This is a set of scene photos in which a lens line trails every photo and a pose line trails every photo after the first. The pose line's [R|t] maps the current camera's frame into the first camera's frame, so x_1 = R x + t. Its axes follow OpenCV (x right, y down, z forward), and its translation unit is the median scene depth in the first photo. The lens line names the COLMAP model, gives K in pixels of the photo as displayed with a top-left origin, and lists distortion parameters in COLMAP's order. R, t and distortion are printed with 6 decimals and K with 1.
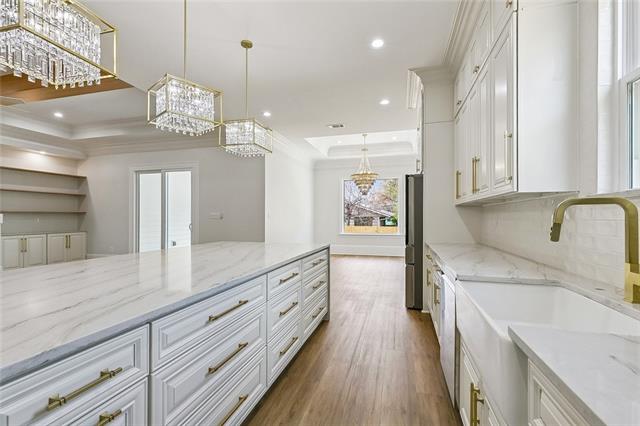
lens RADIAL K [[294.9, 0, 318.8], [0, 294.9, 214.7], [0, 0, 1]] dist [0.005961, 0.001439]
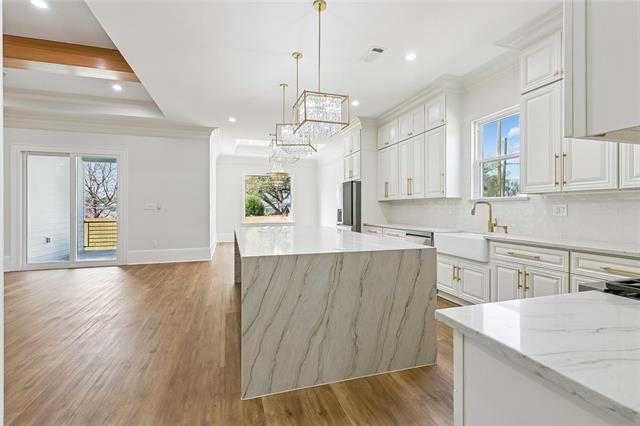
lens RADIAL K [[294.9, 0, 318.7], [0, 294.9, 210.4], [0, 0, 1]] dist [0.005961, 0.001439]
pose [[0.842227, -0.005946, 0.539091, -0.597867], [-0.002908, 0.999875, 0.015572, -0.001270], [-0.539116, -0.014683, 0.842104, -0.199971]]
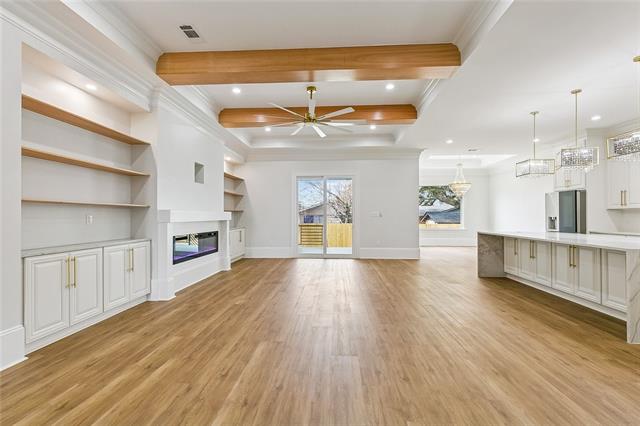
lens RADIAL K [[294.9, 0, 318.9], [0, 294.9, 215.3], [0, 0, 1]] dist [0.005961, 0.001439]
pose [[0.978091, 0.001848, 0.208167, -1.236824], [-0.004079, 0.999939, 0.010290, -0.005568], [-0.208136, -0.010913, 0.978039, -0.276156]]
